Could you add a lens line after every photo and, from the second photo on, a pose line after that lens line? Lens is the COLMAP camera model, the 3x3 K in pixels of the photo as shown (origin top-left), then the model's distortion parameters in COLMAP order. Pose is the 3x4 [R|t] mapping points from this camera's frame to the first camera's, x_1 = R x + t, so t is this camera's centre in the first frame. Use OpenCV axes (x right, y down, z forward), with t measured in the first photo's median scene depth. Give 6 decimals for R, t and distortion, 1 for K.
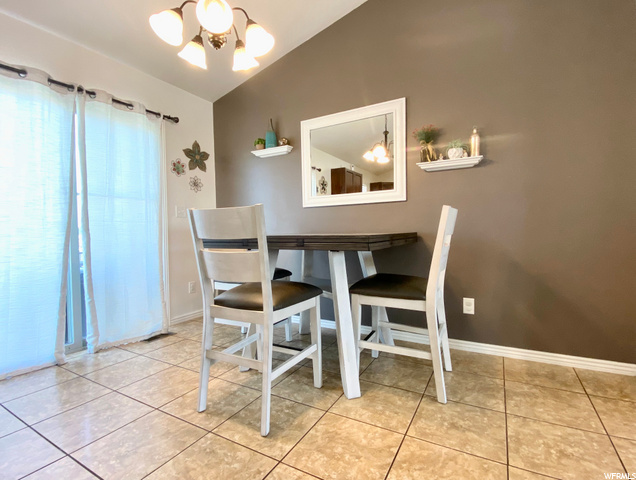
lens RADIAL K [[305.8, 0, 317.2], [0, 305.8, 240.1], [0, 0, 1]] dist [0.019458, 0.000047]
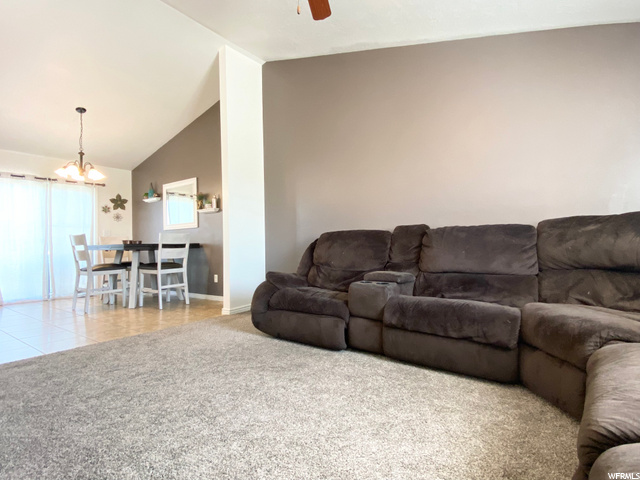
lens RADIAL K [[309.6, 0, 320.4], [0, 309.6, 241.8], [0, 0, 1]] dist [0.000398, 0.000028]
pose [[0.995889, -0.005390, -0.090422, 1.042881], [0.002894, 0.999612, -0.027714, 0.018920], [0.090537, 0.027338, 0.995518, -0.773264]]
